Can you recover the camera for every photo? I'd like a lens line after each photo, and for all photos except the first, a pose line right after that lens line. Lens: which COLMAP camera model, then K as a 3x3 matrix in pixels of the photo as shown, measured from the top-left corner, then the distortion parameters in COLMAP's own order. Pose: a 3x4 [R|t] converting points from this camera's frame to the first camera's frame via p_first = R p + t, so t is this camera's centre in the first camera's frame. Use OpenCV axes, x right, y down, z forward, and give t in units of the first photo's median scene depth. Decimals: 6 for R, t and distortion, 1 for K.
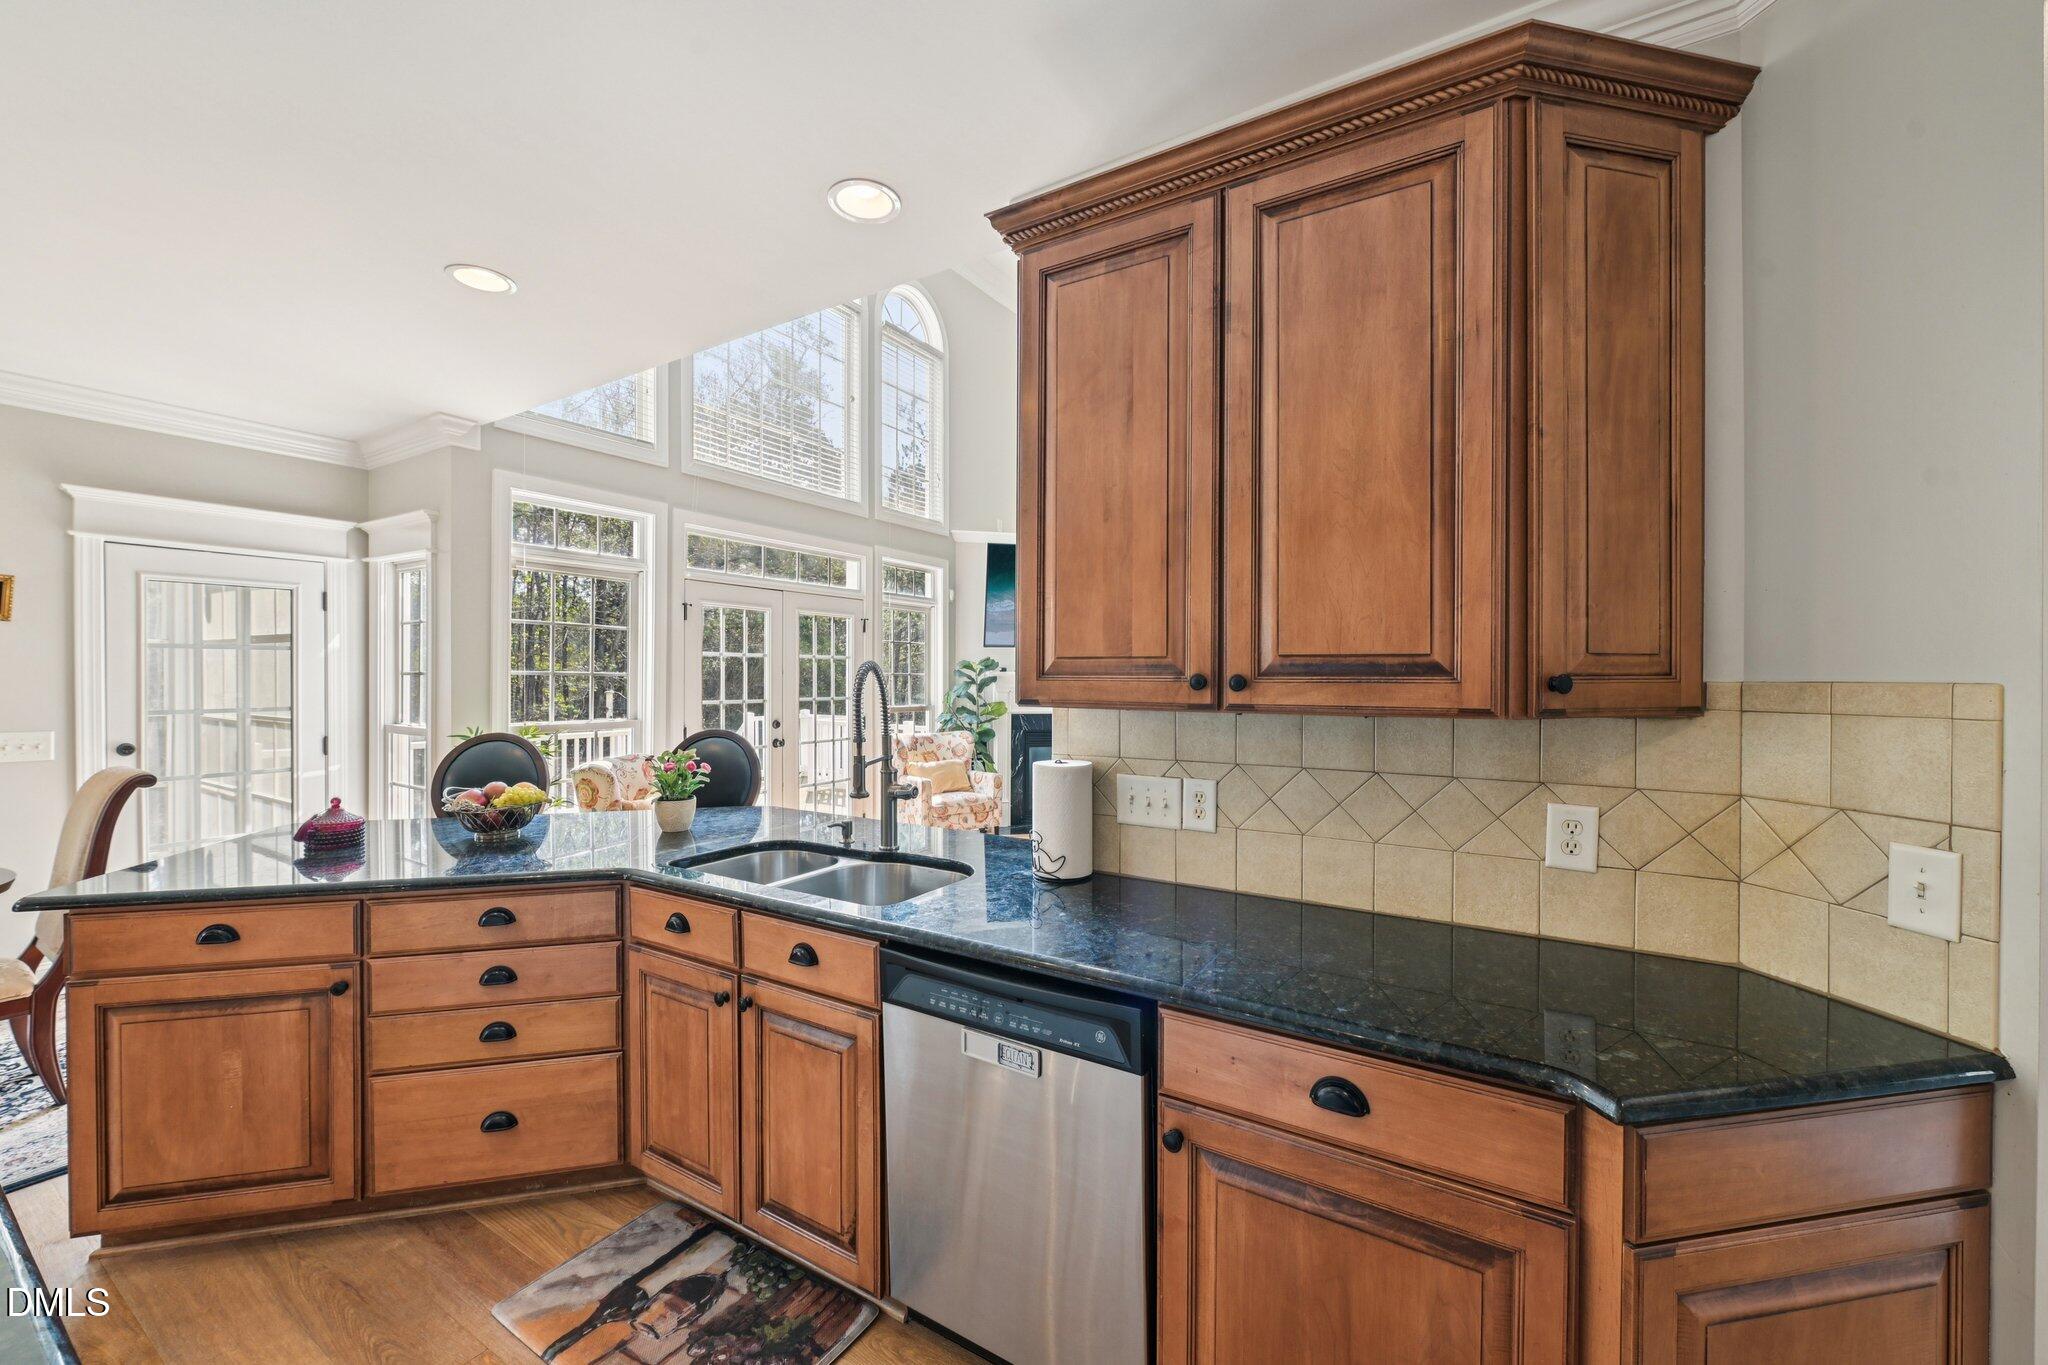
lens RADIAL K [[801.0, 0, 1029.7], [0, 801.0, 688.6], [0, 0, 1]] dist [0.002345, -0.000319]
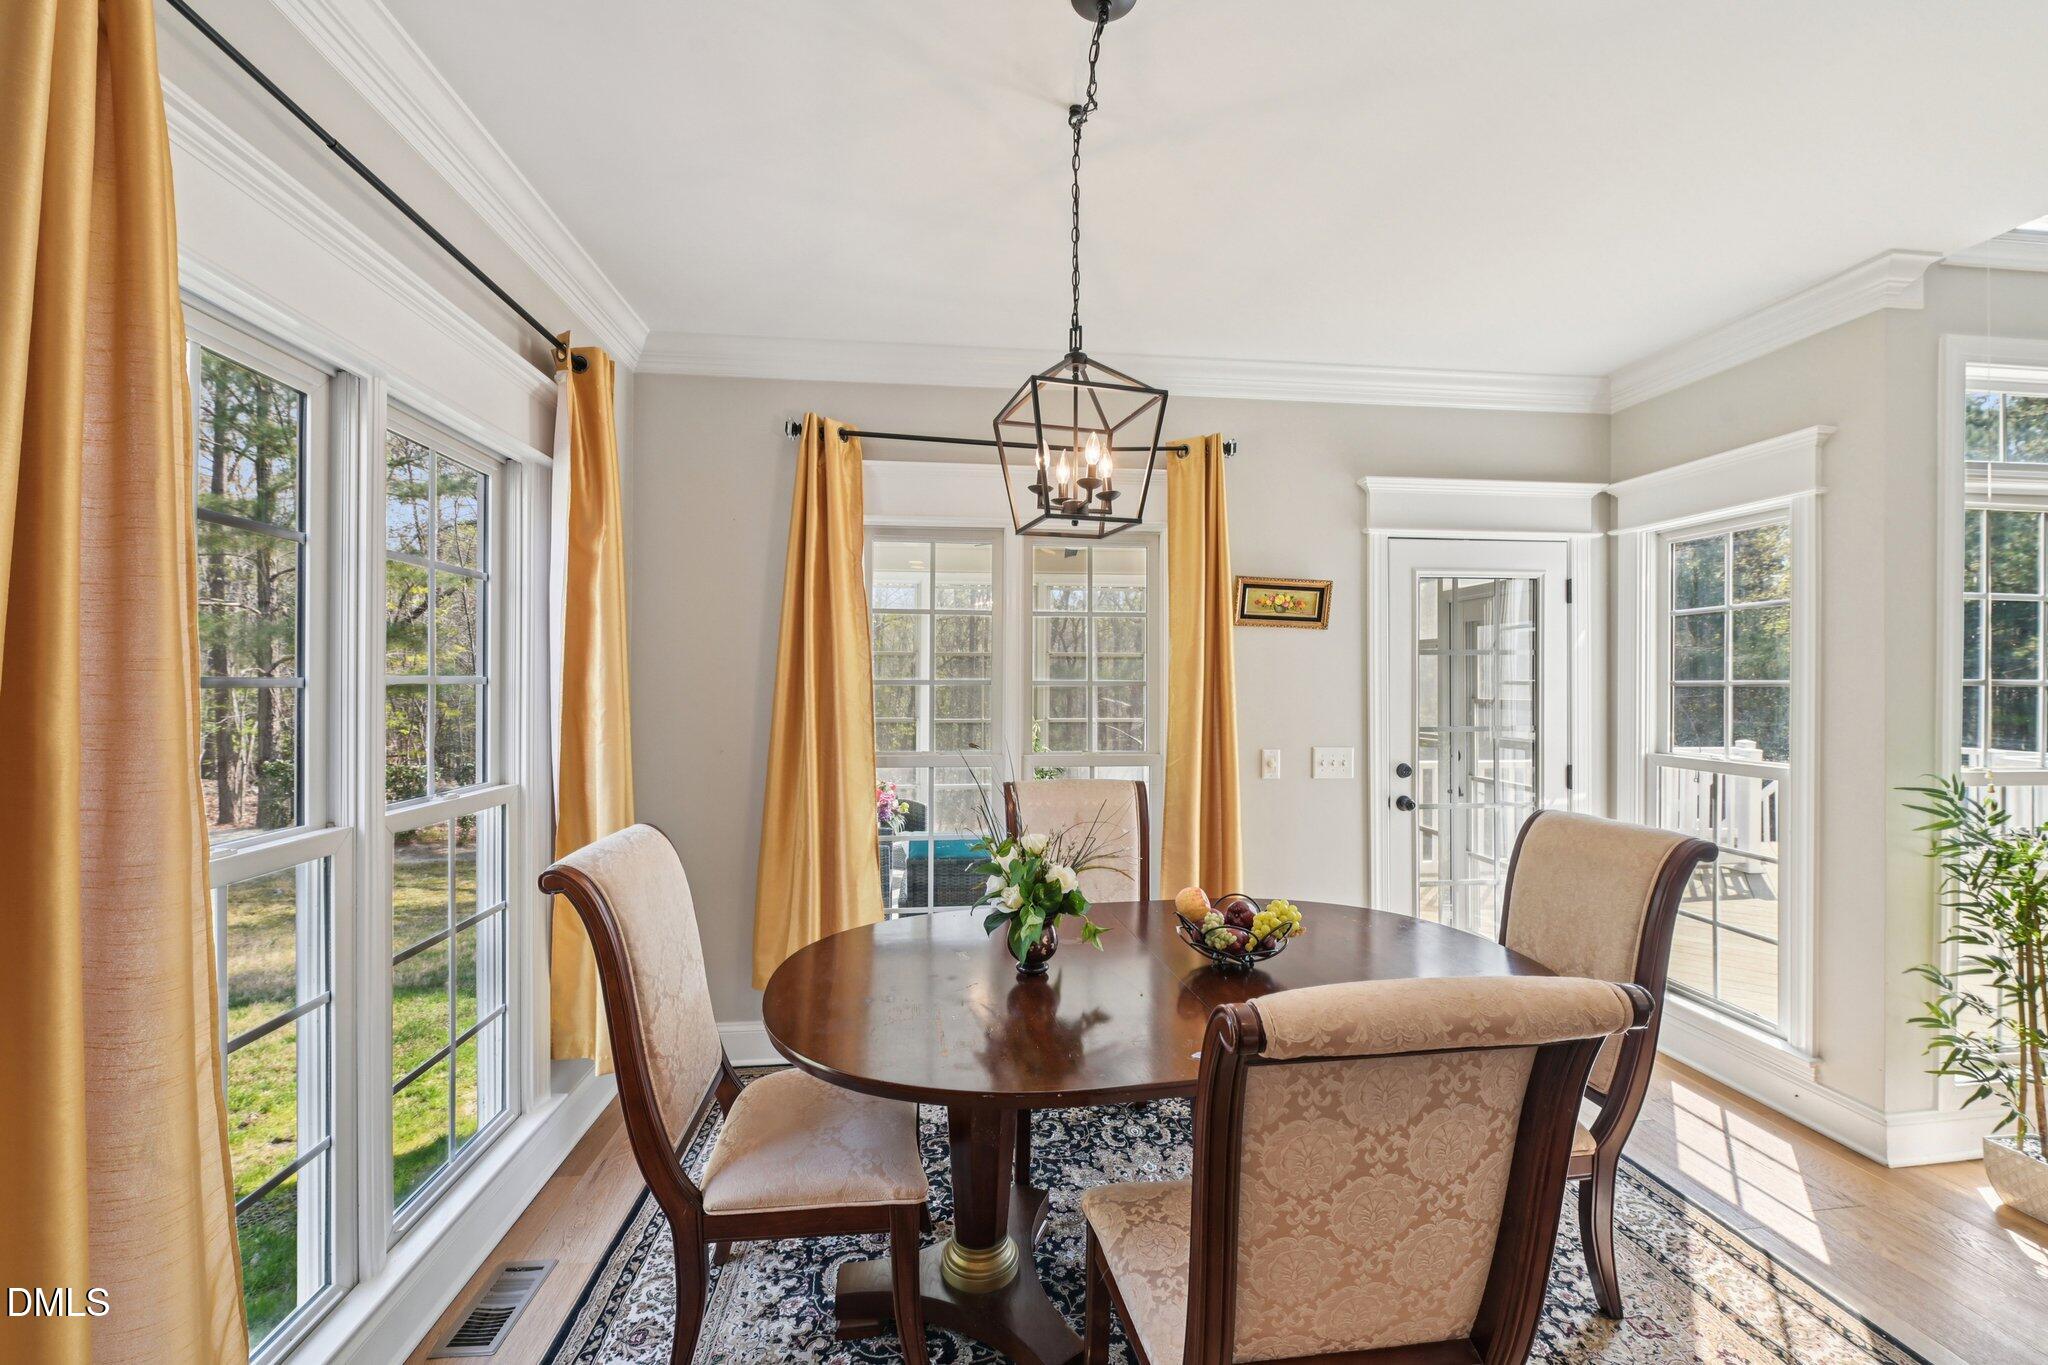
lens RADIAL K [[801.0, 0, 1031.6], [0, 801.0, 681.0], [0, 0, 1]] dist [0.002345, -0.000319]
pose [[0.620452, 0.000878, -0.784244, -0.624513], [-0.016803, 0.999785, -0.012174, -0.004147], [0.784064, 0.020731, 0.620334, 0.120658]]
